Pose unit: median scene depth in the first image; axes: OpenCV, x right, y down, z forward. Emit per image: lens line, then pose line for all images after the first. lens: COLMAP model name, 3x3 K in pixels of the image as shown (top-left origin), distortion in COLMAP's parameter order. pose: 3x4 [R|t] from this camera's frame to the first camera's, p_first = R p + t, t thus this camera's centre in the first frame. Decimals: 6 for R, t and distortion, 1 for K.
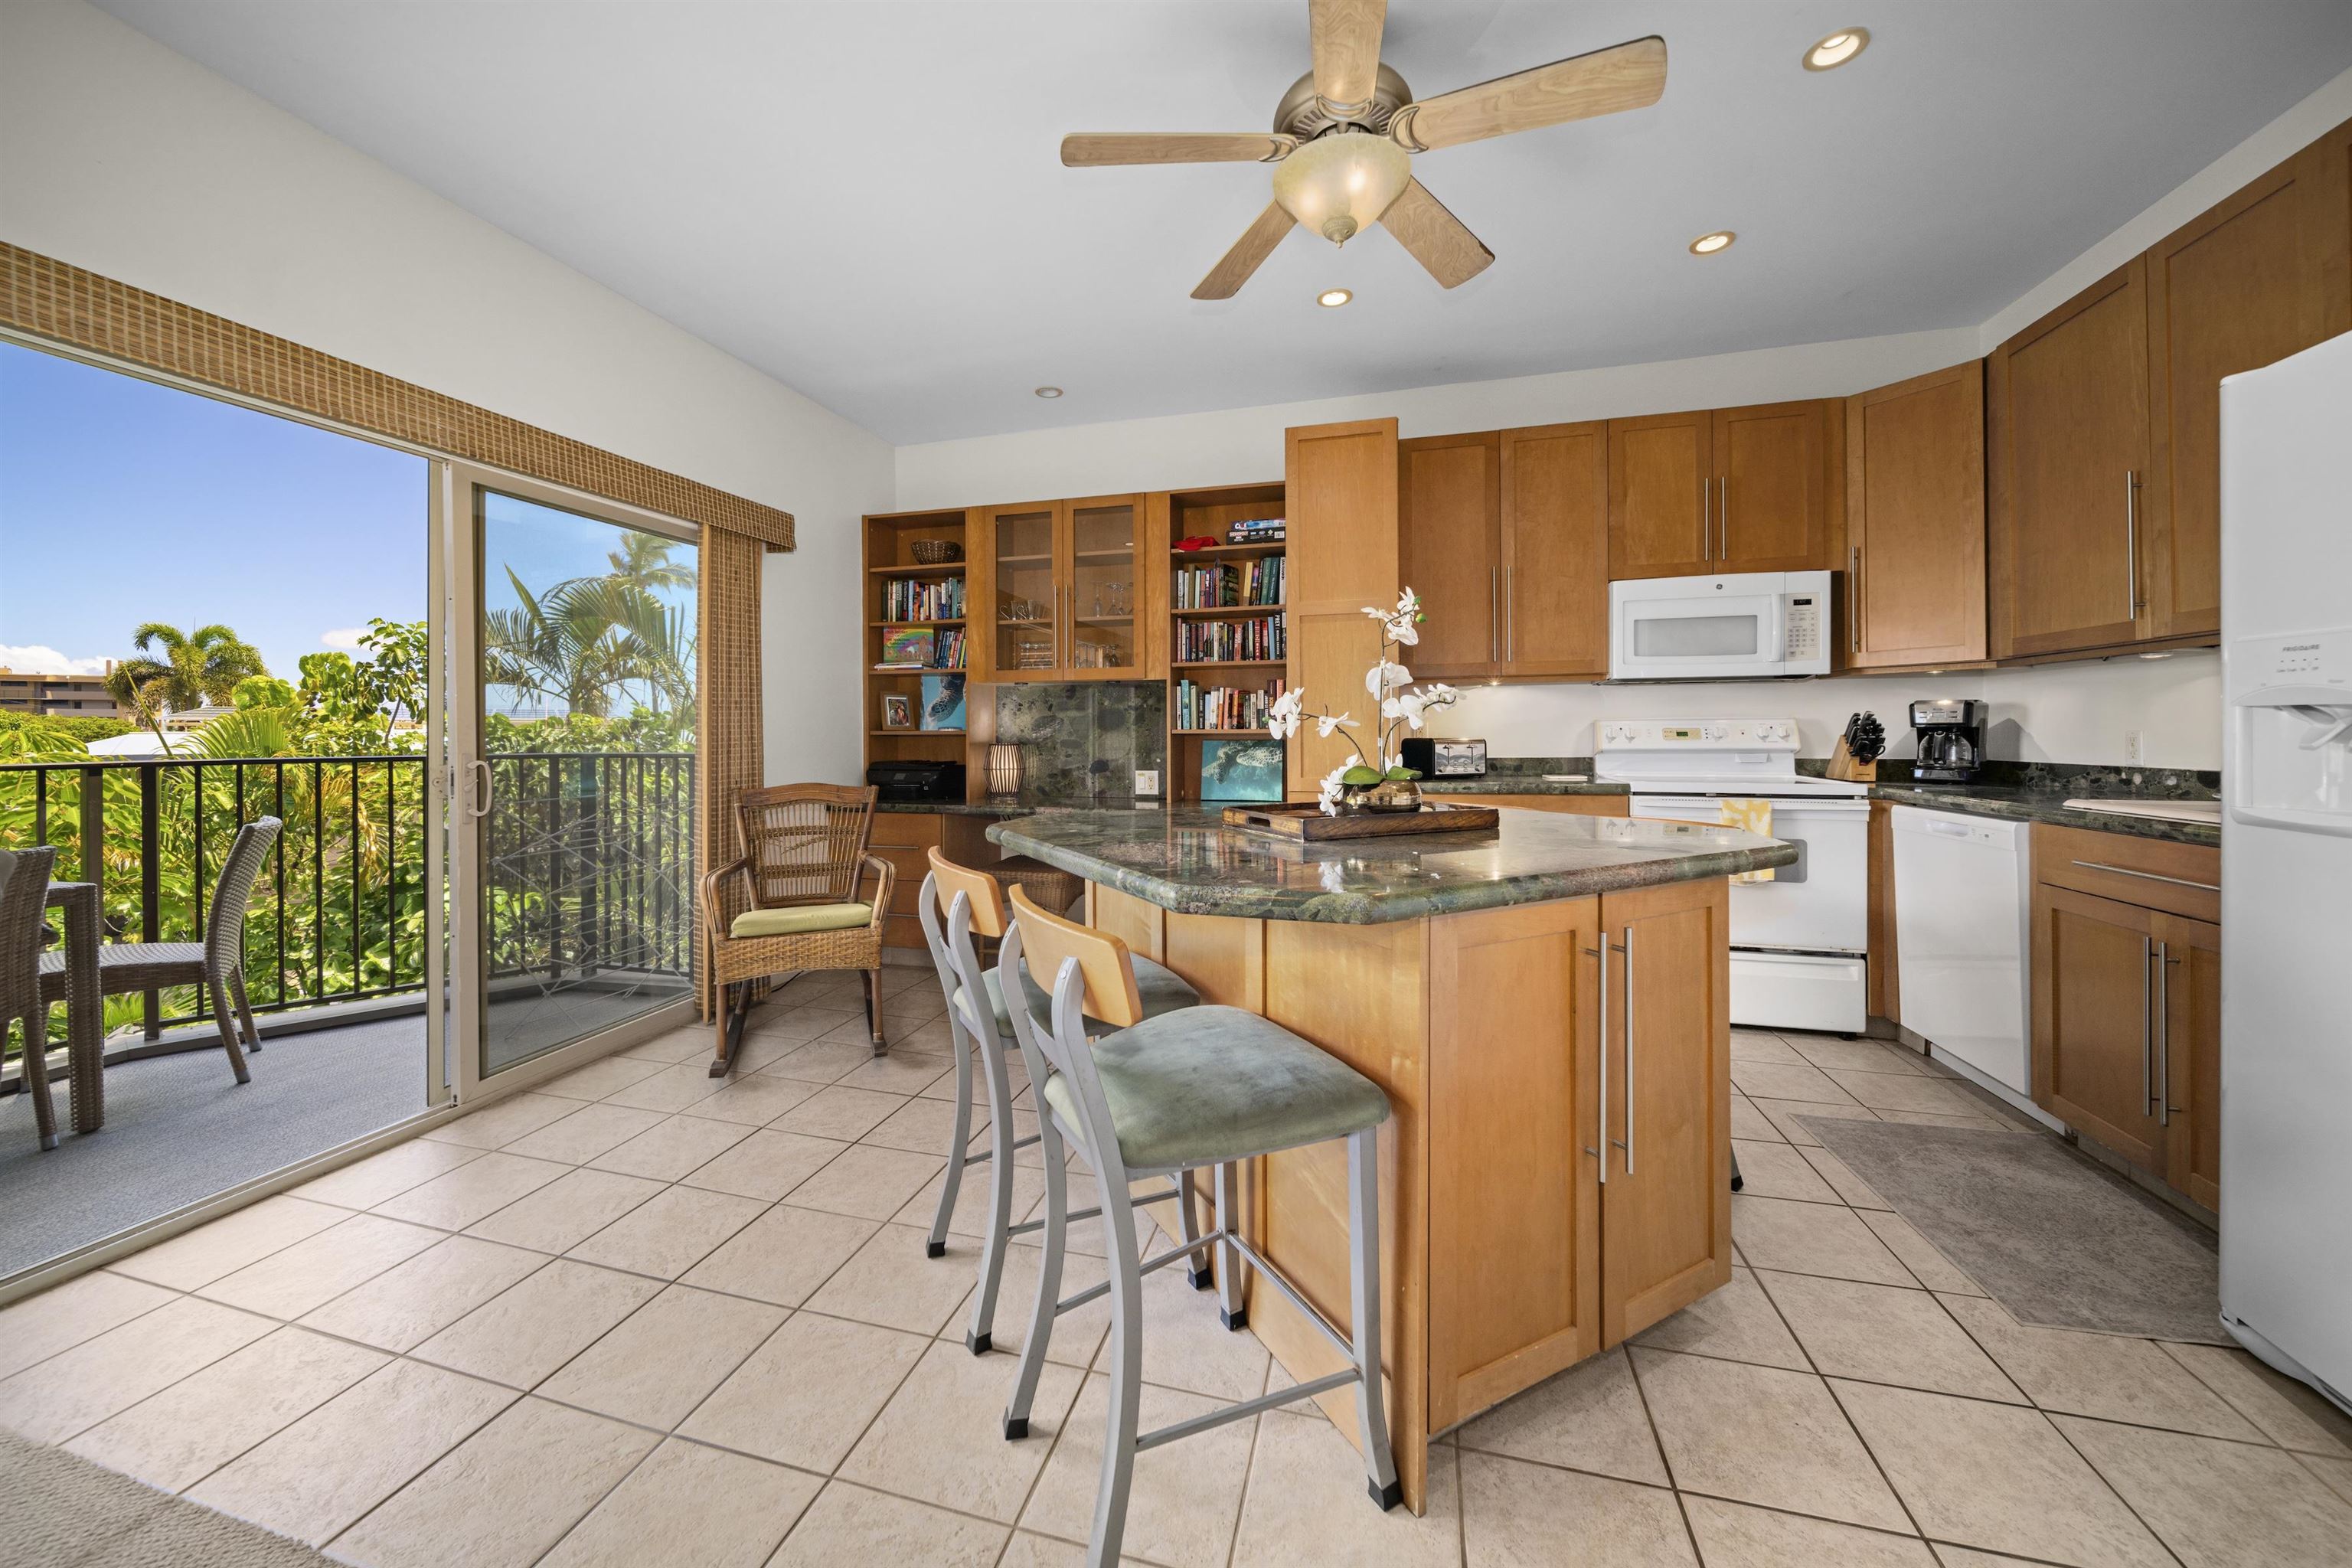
lens RADIAL K [[853.0, 0, 1146.9], [0, 853.0, 737.5], [0, 0, 1]] dist [0.000435, 0.000103]
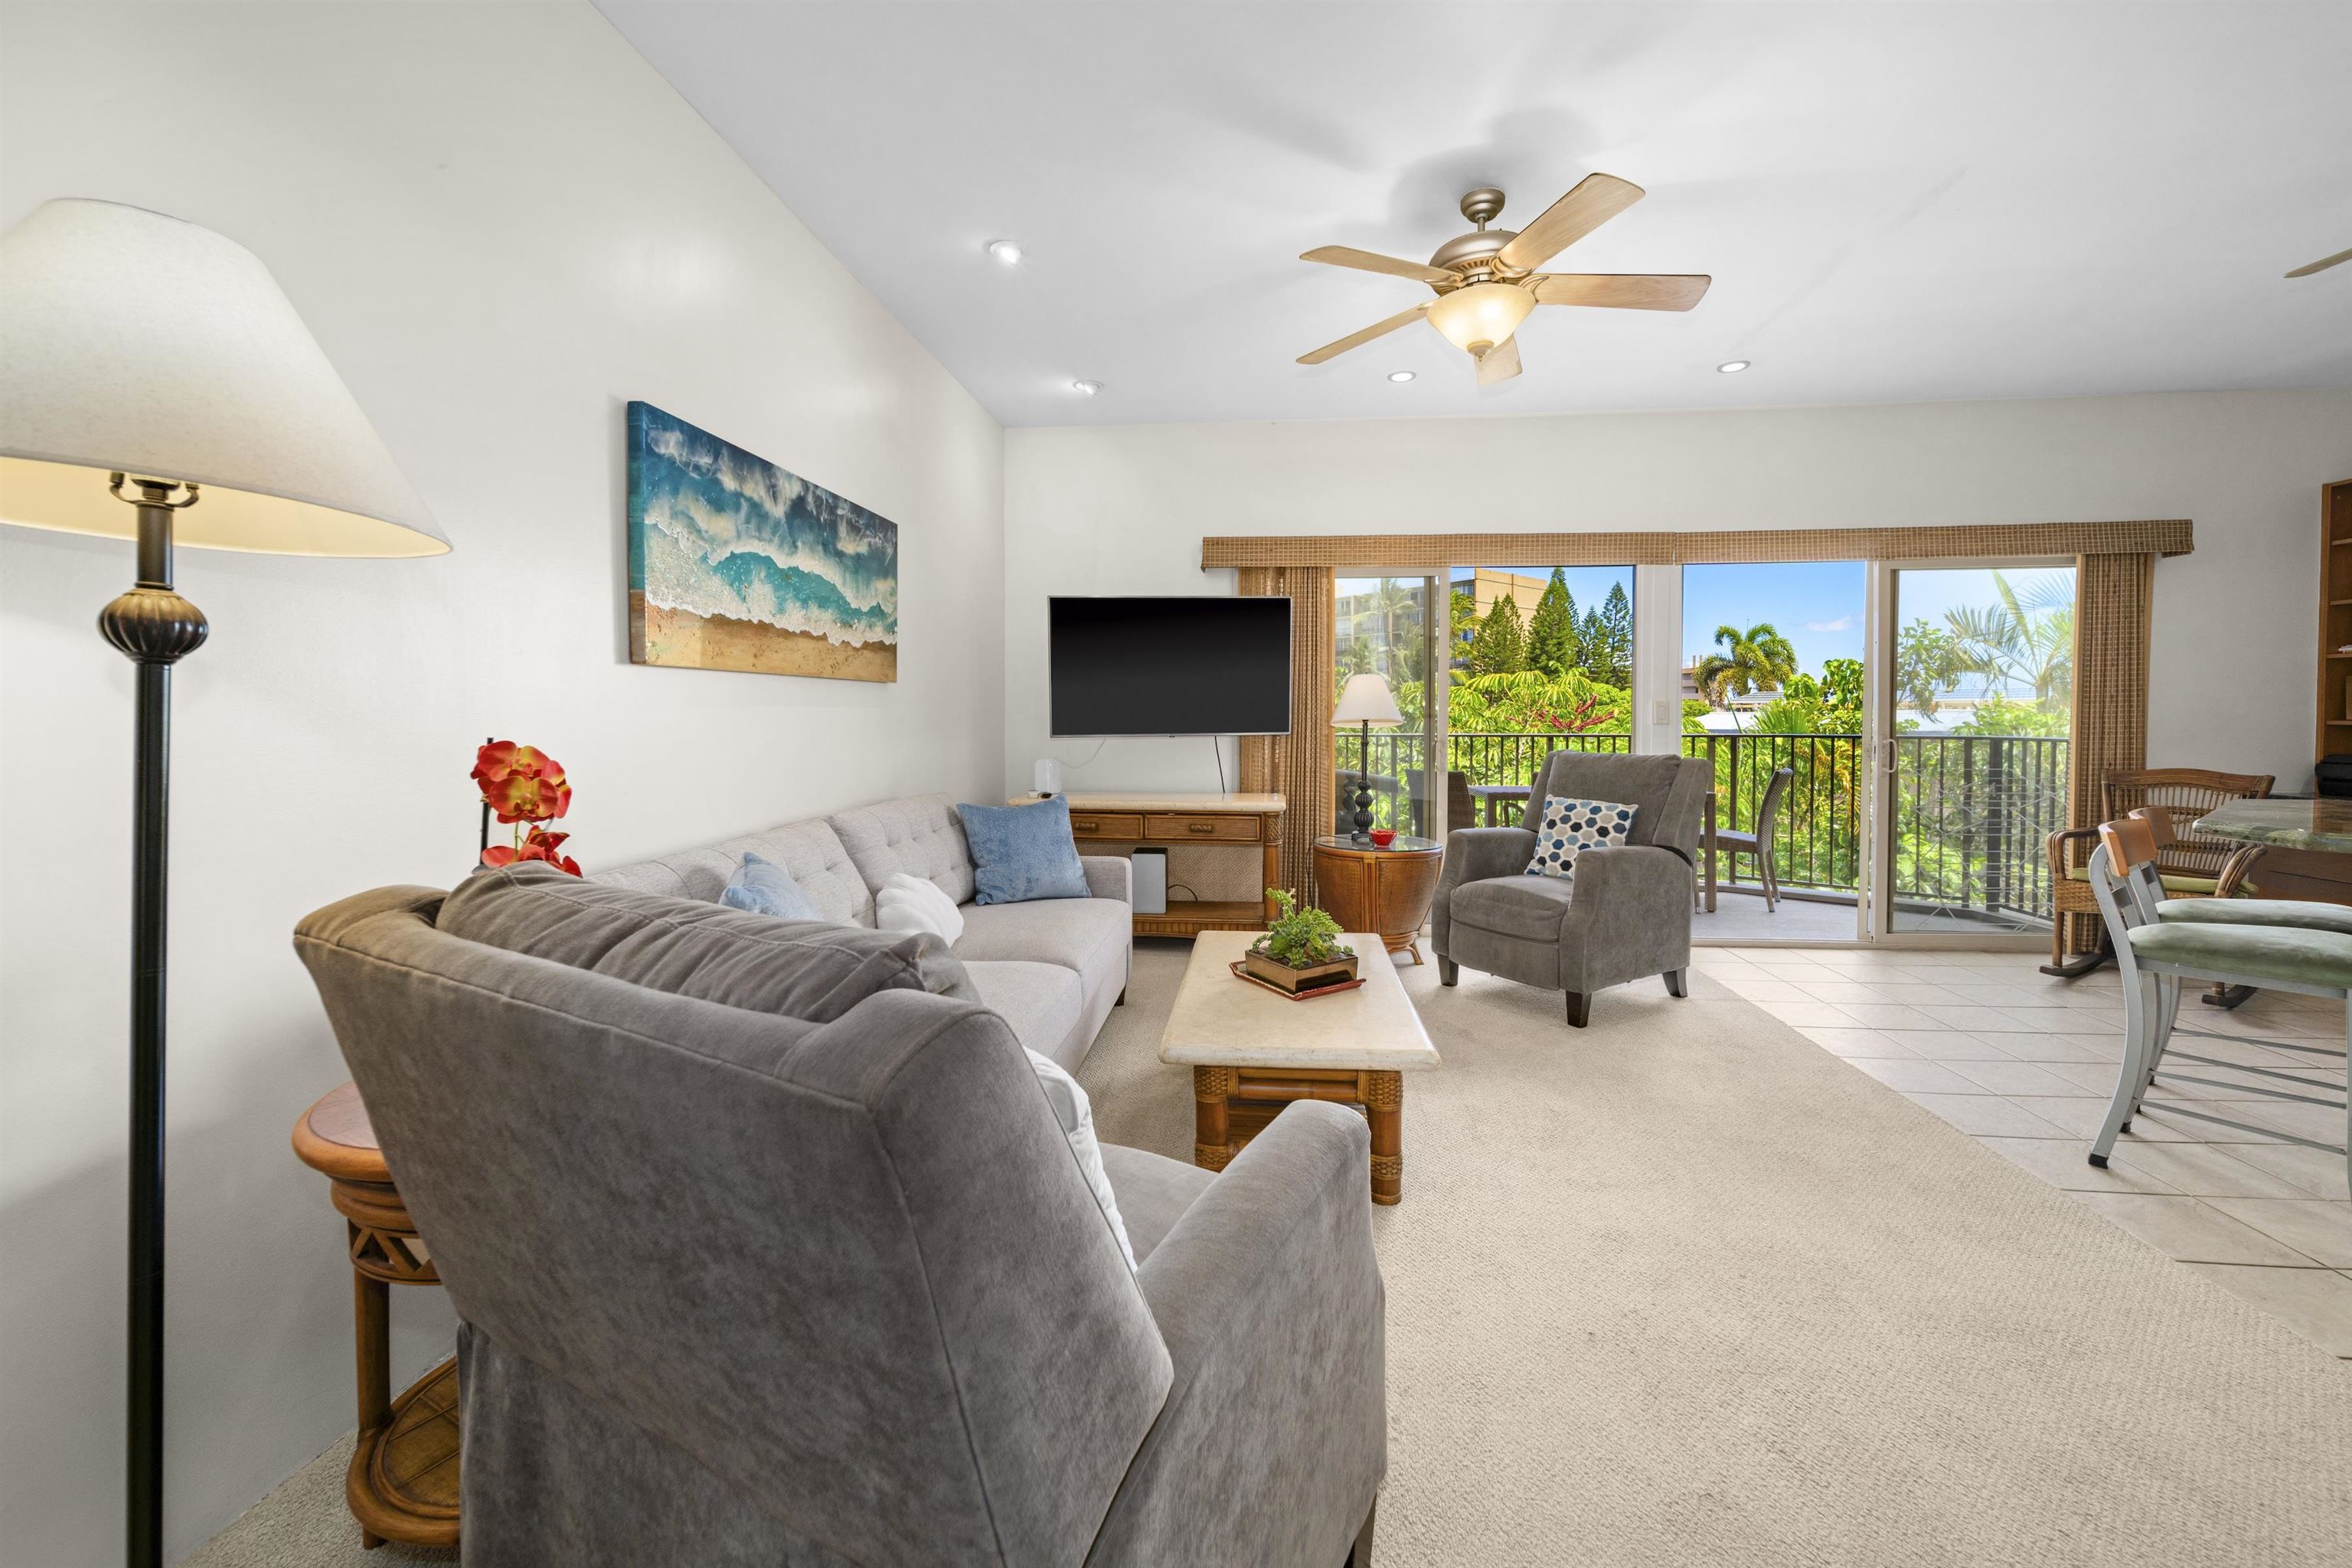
lens RADIAL K [[948.5, 0, 1174.1], [0, 948.5, 735.6], [0, 0, 1]] dist [0.000833, 0.000048]
pose [[0.178951, 0.019056, -0.983673, 0.644314], [-0.004230, 0.999818, 0.018600, -0.006200], [0.983849, 0.000833, 0.178999, -0.569971]]
